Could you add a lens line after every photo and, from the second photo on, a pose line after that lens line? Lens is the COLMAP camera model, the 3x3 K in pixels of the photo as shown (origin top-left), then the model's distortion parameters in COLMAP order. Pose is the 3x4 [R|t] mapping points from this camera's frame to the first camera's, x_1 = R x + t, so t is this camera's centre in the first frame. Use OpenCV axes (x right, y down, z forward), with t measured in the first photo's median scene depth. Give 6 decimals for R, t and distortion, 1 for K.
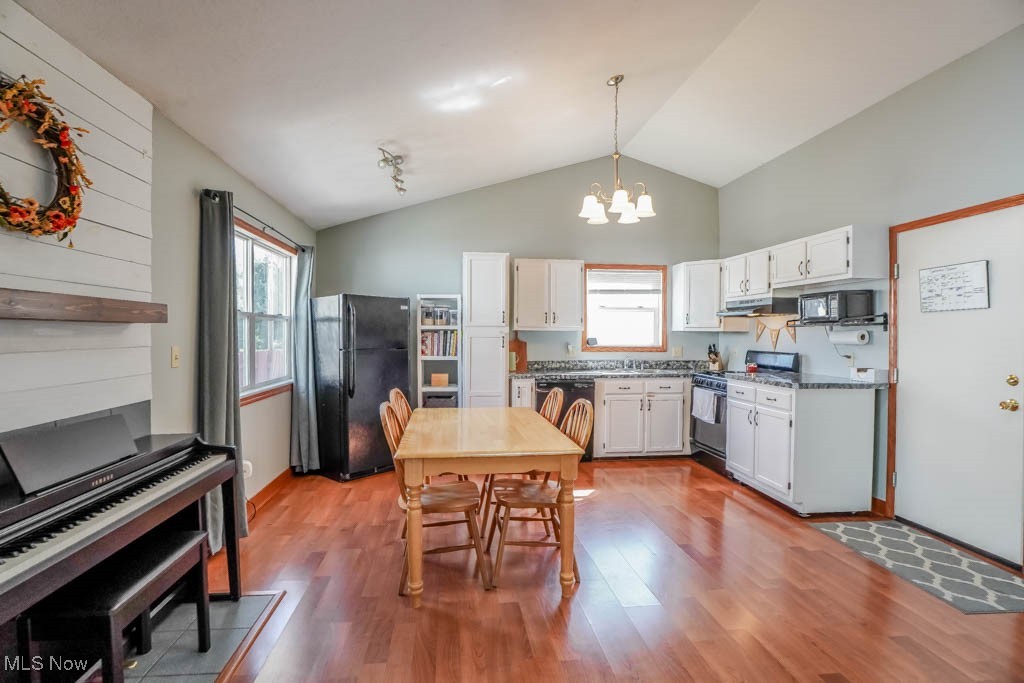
lens RADIAL K [[501.1, 0, 512.0], [0, 501.1, 341.5], [0, 0, 1]] dist [-0.033879, 0.001088]
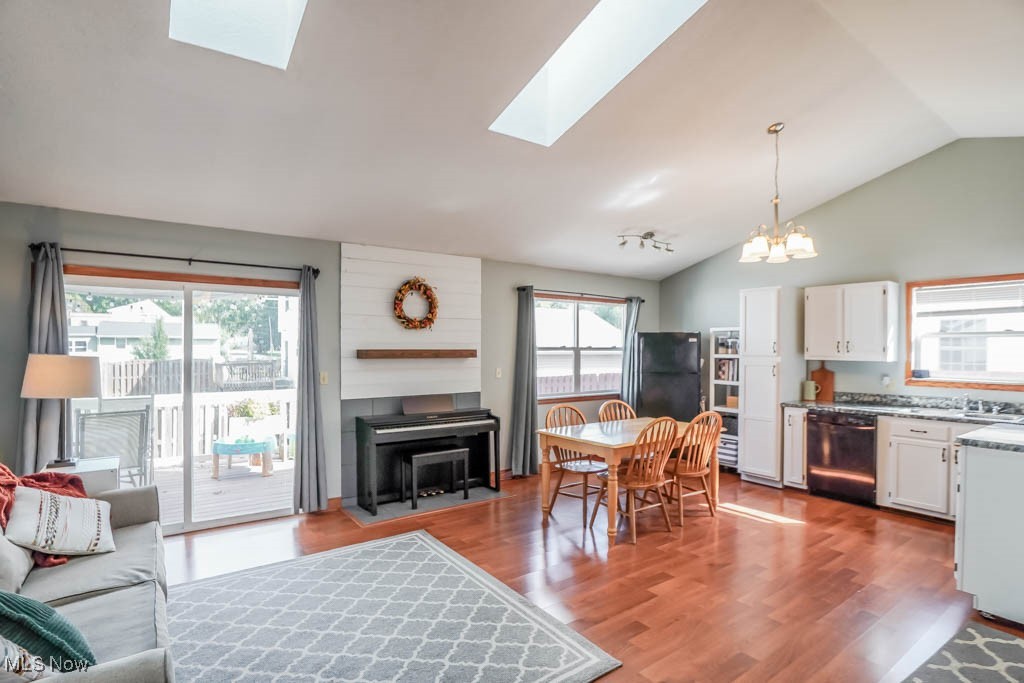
lens RADIAL K [[518.5, 0, 517.8], [0, 518.5, 343.0], [0, 0, 1]] dist [-0.036200, 0.000461]
pose [[0.496788, -0.007199, -0.867842, 0.650269], [-0.017039, 0.999692, -0.018047, -0.029166], [0.867704, 0.023753, 0.496513, -0.007768]]
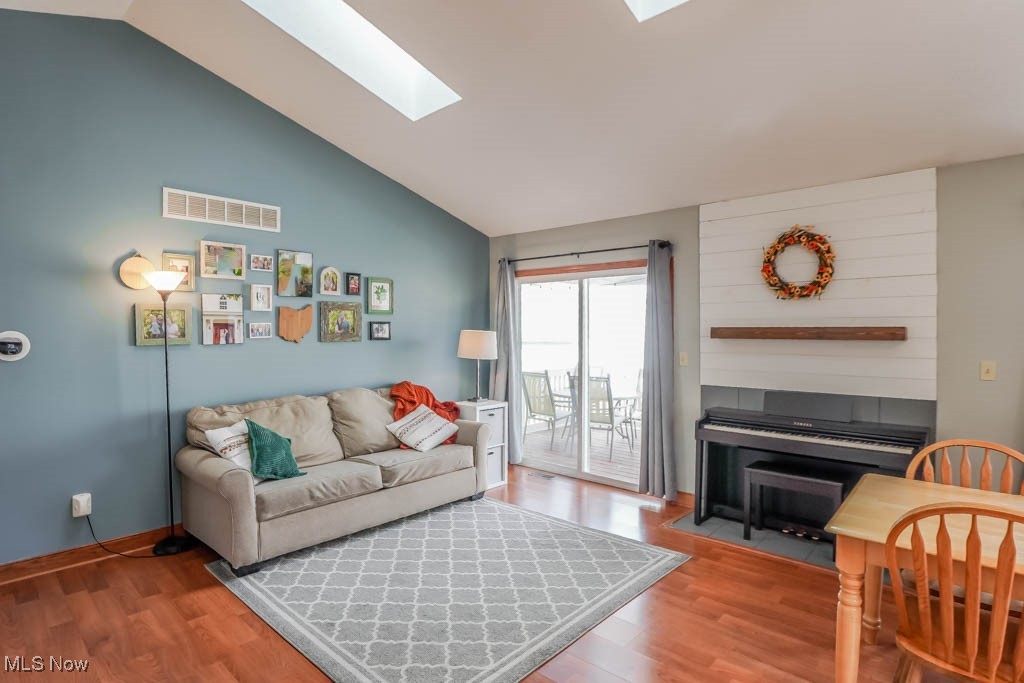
lens RADIAL K [[536.1, 0, 491.8], [0, 536.1, 329.4], [0, 0, 1]] dist [-0.047370, 0.012519]
pose [[-0.767949, -0.003847, -0.640499, 0.475706], [-0.015024, 0.999815, 0.012009, -0.030804], [0.640335, 0.018845, -0.767865, 0.610731]]
